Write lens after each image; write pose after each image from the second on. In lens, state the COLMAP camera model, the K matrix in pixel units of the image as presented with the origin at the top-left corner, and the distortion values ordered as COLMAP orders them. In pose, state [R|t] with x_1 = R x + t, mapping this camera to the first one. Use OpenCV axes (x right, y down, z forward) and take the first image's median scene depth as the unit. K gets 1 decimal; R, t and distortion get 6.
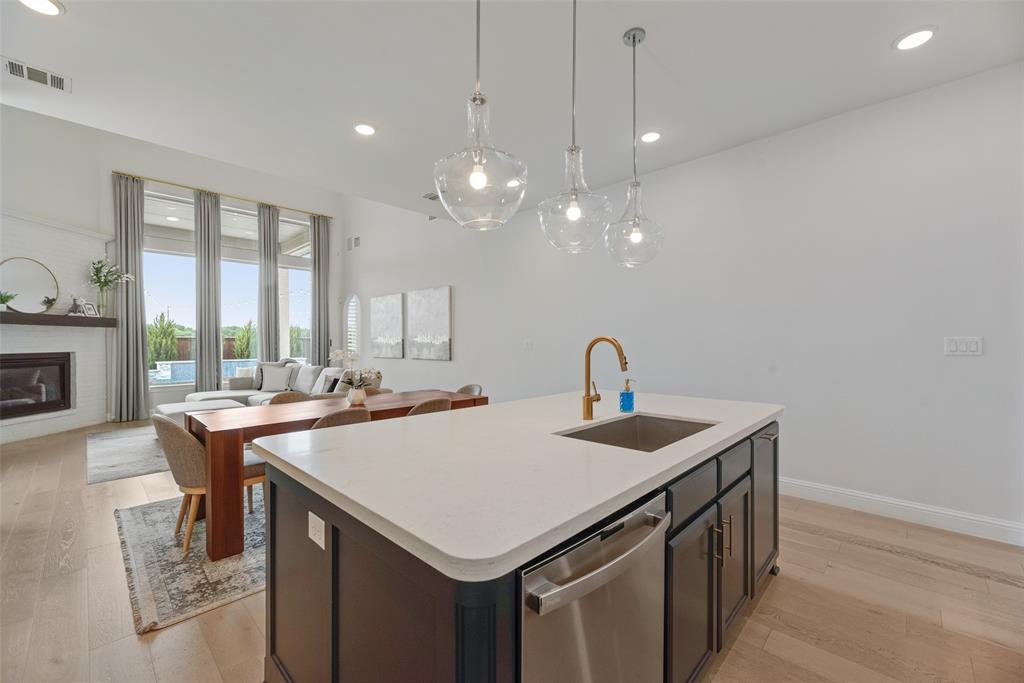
lens RADIAL K [[415.0, 0, 515.1], [0, 415.0, 343.3], [0, 0, 1]] dist [0.000808, -0.000124]
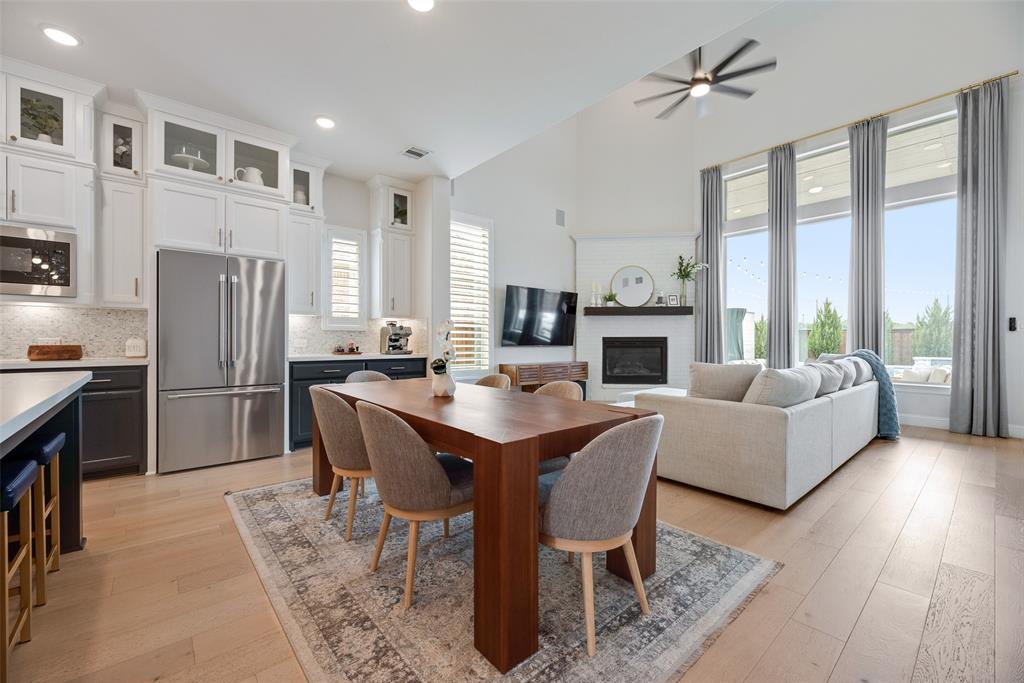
lens RADIAL K [[415.0, 0, 515.1], [0, 415.0, 343.3], [0, 0, 1]] dist [0.000808, -0.000124]
pose [[-0.092471, 0.007926, -0.995684, 0.166266], [-0.002619, 0.999963, 0.008203, 0.029344], [0.995712, 0.003366, -0.092447, 0.641296]]
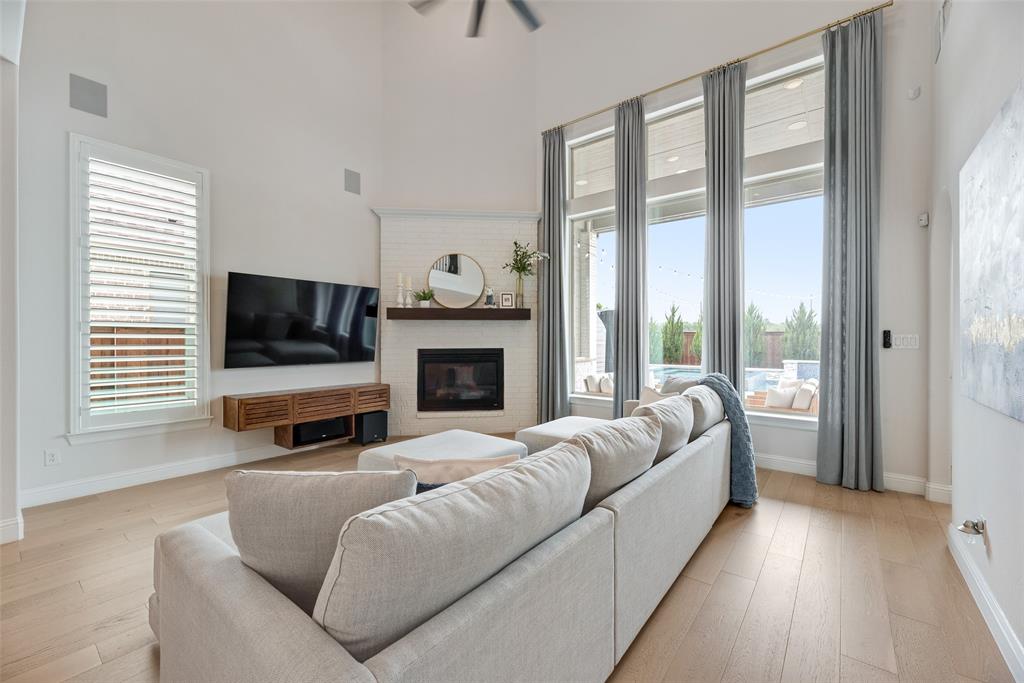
lens RADIAL K [[417.4, 0, 518.1], [0, 417.4, 341.3], [0, 0, 1]] dist [0.000768, 0.000112]
pose [[0.102415, 0.007149, -0.994716, -0.136762], [-0.000680, 0.999974, 0.007117, -0.000975], [0.994742, -0.000052, 0.102417, 0.897278]]
